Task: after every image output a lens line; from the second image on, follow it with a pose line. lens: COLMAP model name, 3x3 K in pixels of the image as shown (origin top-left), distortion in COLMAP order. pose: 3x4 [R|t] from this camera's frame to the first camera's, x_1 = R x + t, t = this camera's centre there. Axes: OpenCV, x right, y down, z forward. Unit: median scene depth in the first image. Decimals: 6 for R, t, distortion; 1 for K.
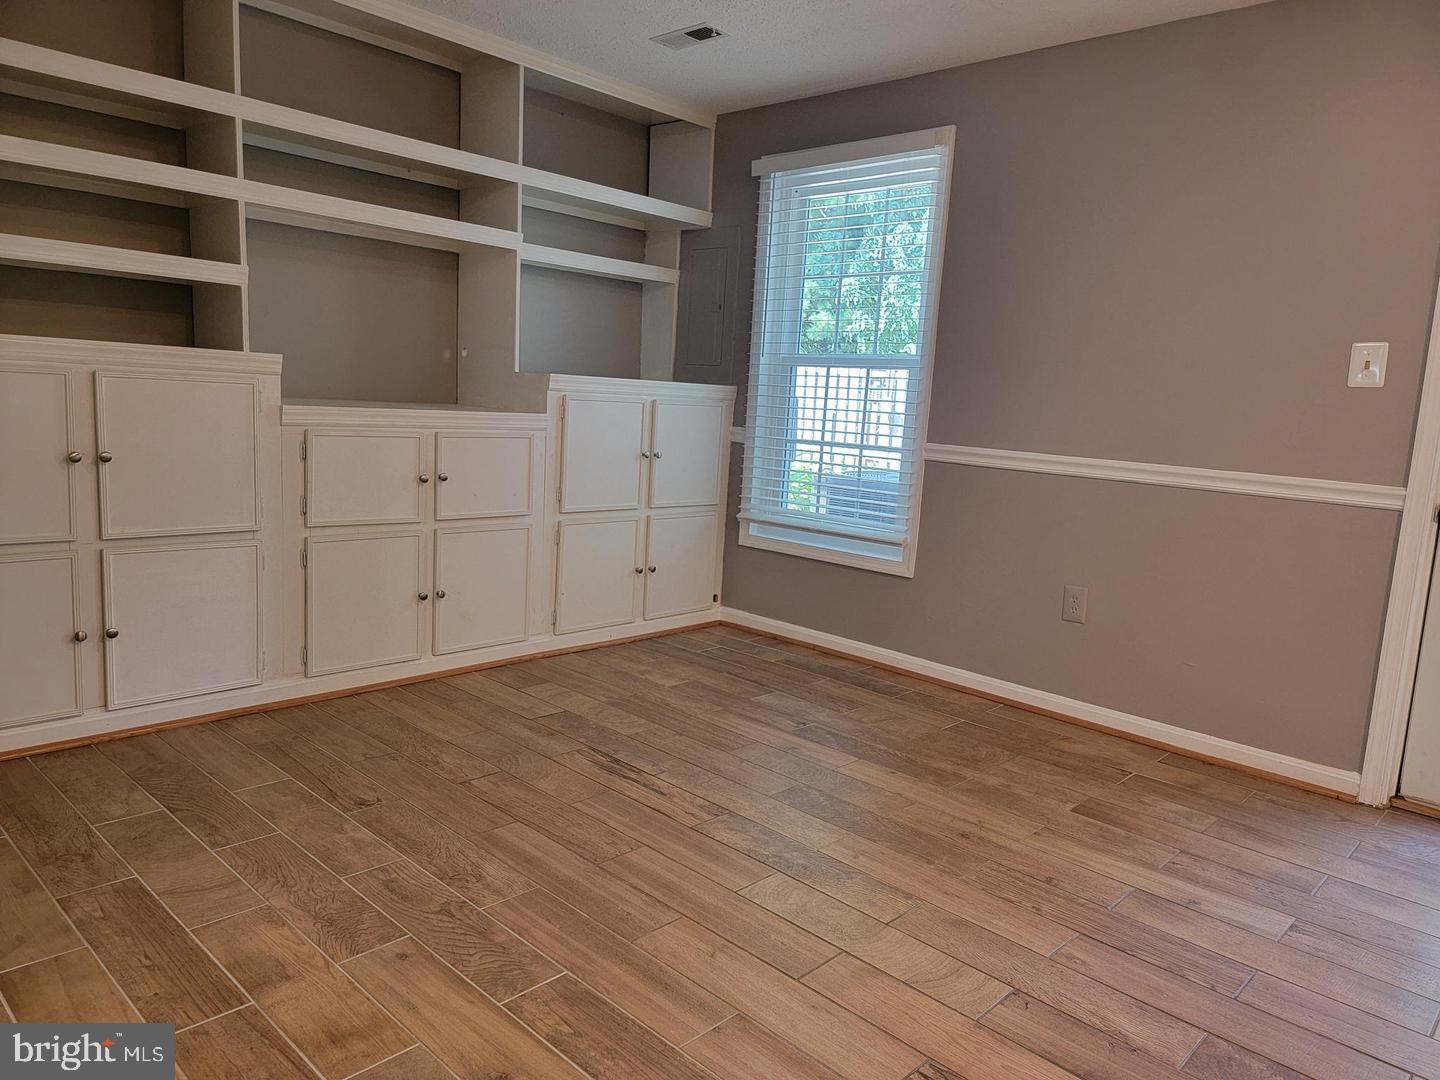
lens RADIAL K [[993.0, 0, 727.7], [0, 993.0, 547.2], [0, 0, 1]] dist [0.091439, -0.078609]
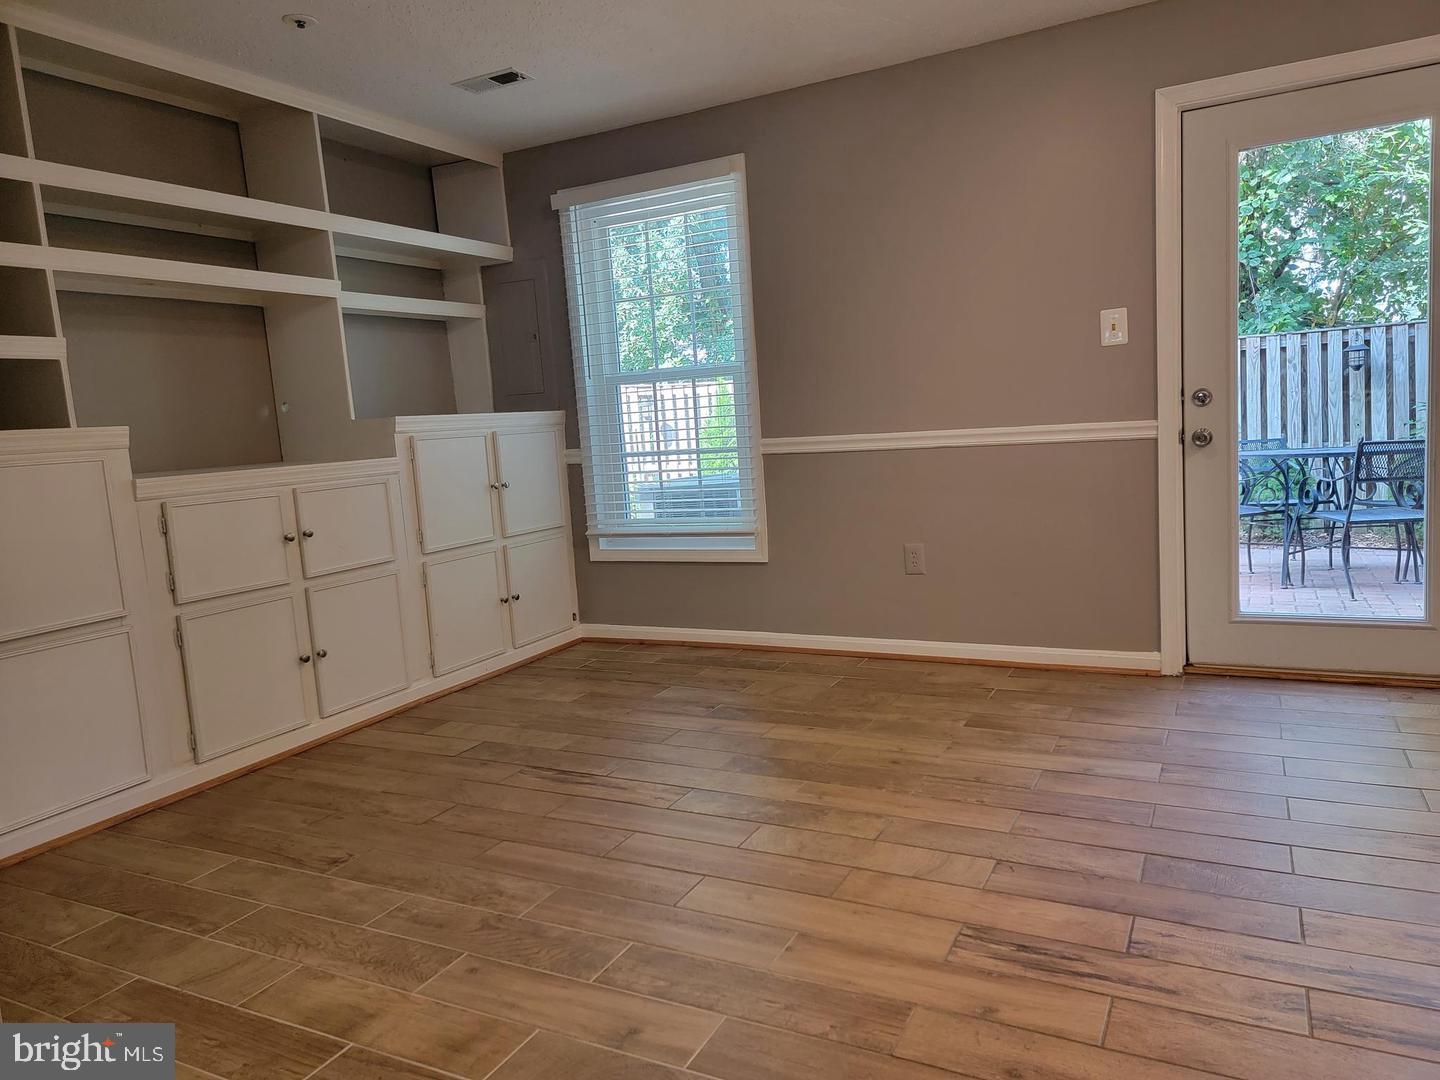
lens RADIAL K [[987.8, 0, 739.3], [0, 987.8, 542.8], [0, 0, 1]] dist [0.098268, -0.078008]
pose [[0.952111, -0.154901, 0.263610, -0.158675], [0.162017, 0.986774, -0.005332, 0.013179], [-0.259298, 0.047786, 0.964615, -0.051741]]
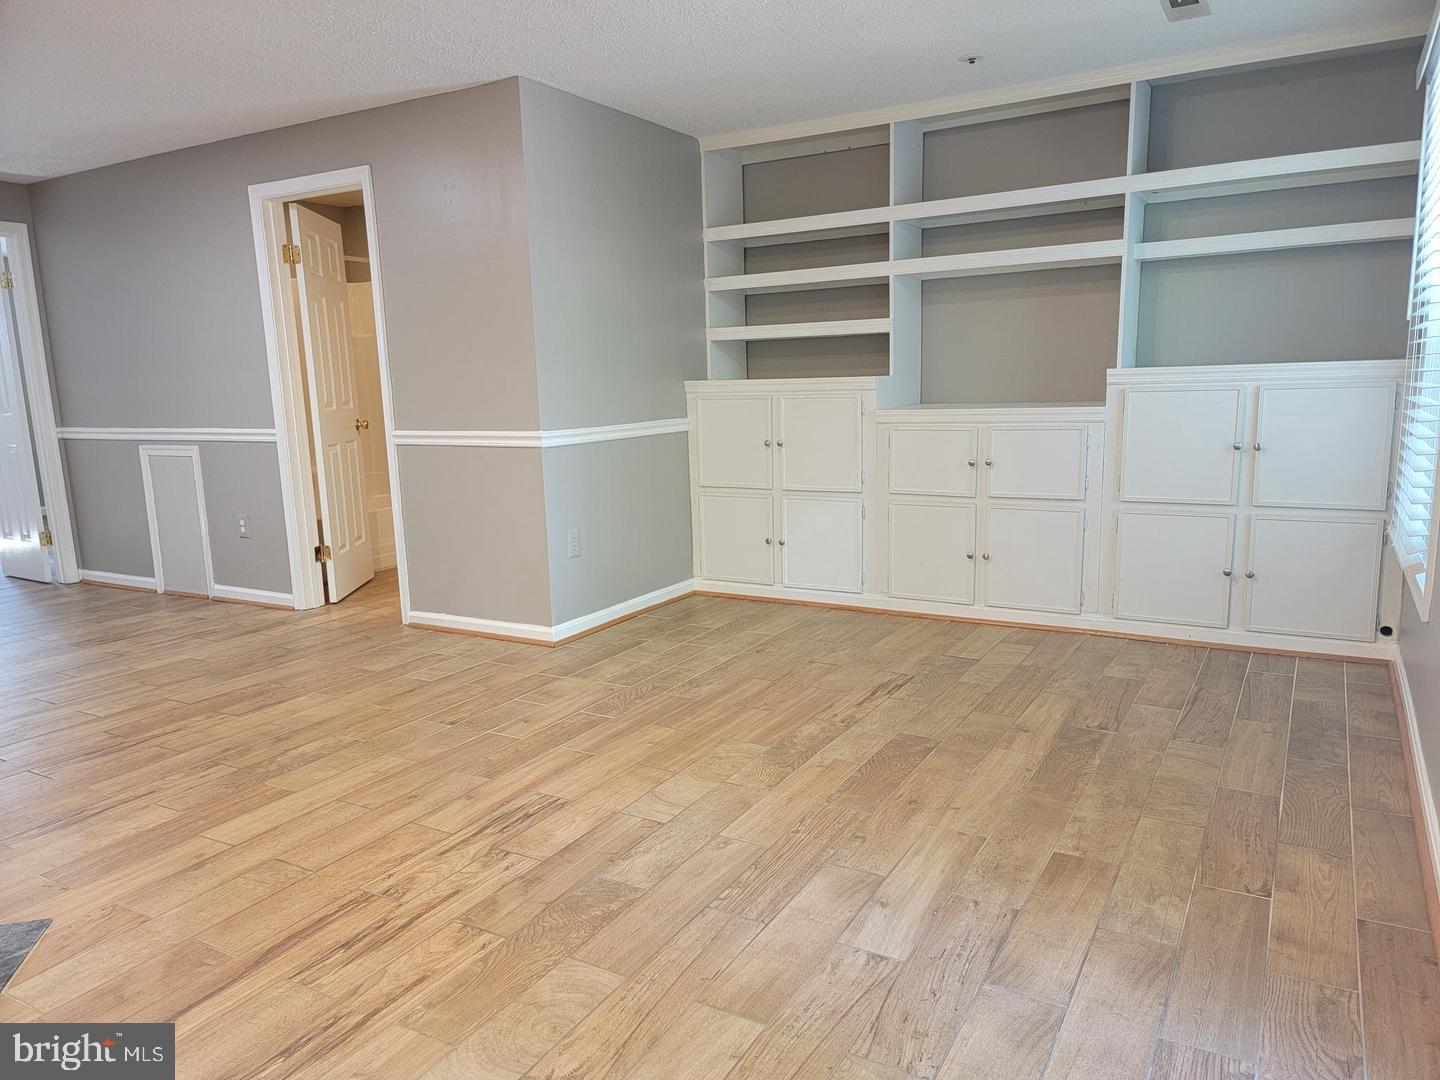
lens RADIAL K [[993.0, 0, 727.7], [0, 993.0, 547.2], [0, 0, 1]] dist [0.091439, -0.078609]
pose [[0.226306, 0.100620, -0.968845, 0.948354], [-0.111778, 0.990762, 0.076787, -0.026852], [0.967621, 0.090918, 0.235463, 0.441304]]
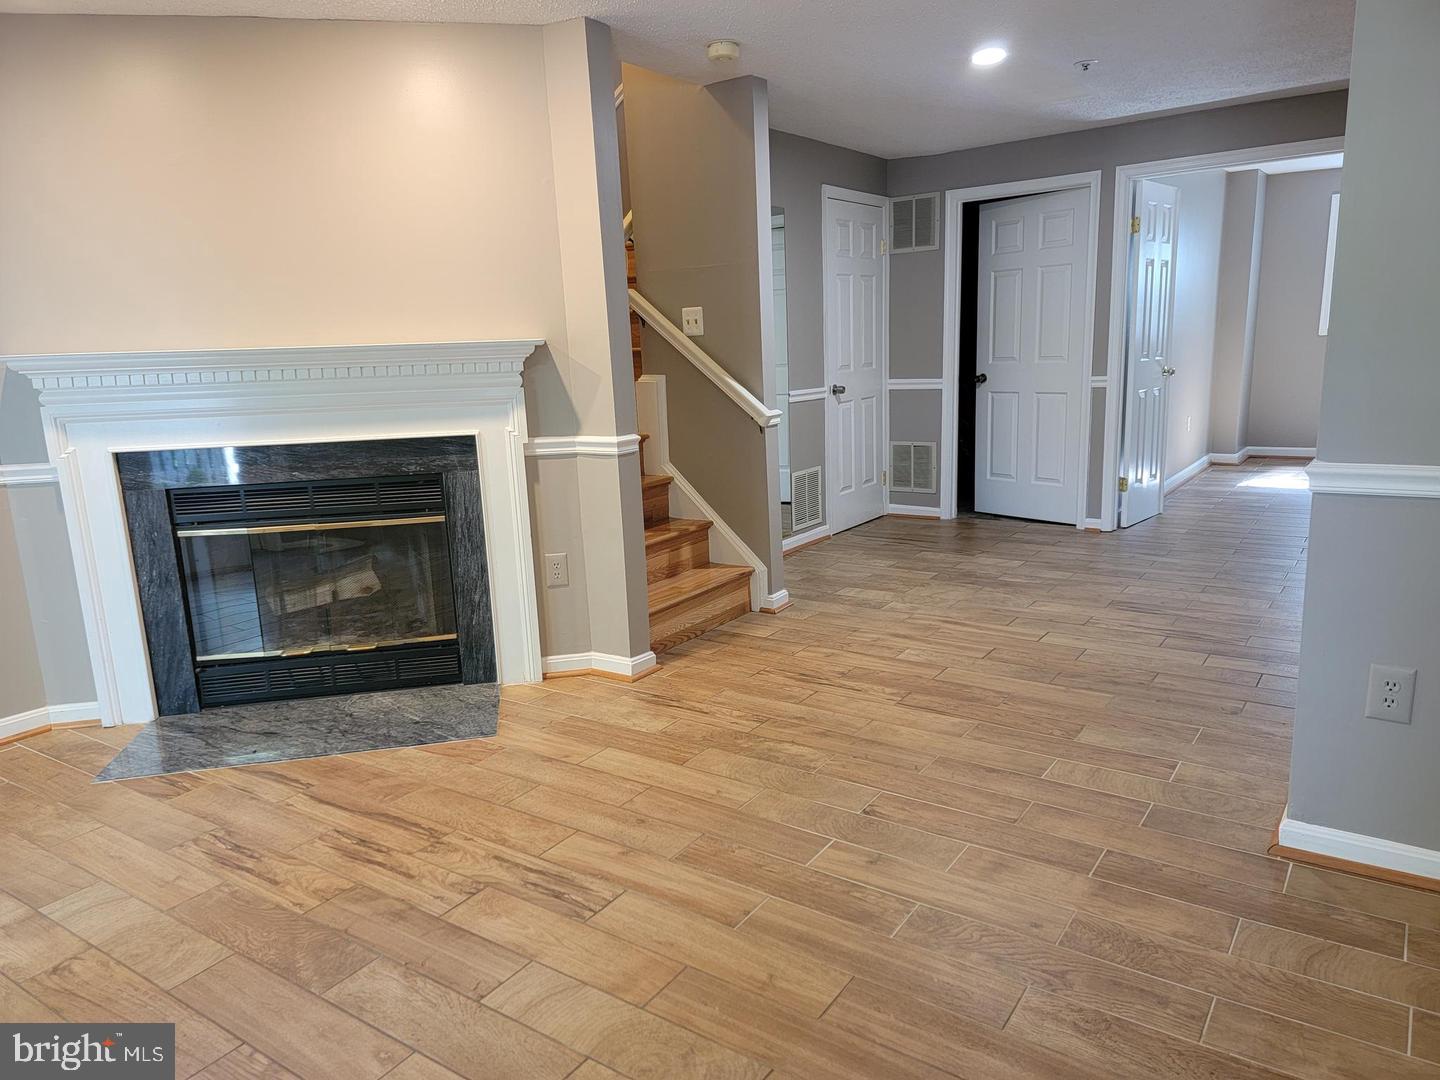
lens RADIAL K [[985.9, 0, 720.0], [0, 985.9, 540.0], [0, 0, 1]] dist [0.100839, -0.080308]
pose [[-0.989324, 0.013438, -0.145113, 0.110253], [-0.037242, 0.939364, 0.340893, -0.221044], [0.140895, 0.342658, -0.928835, 1.104571]]
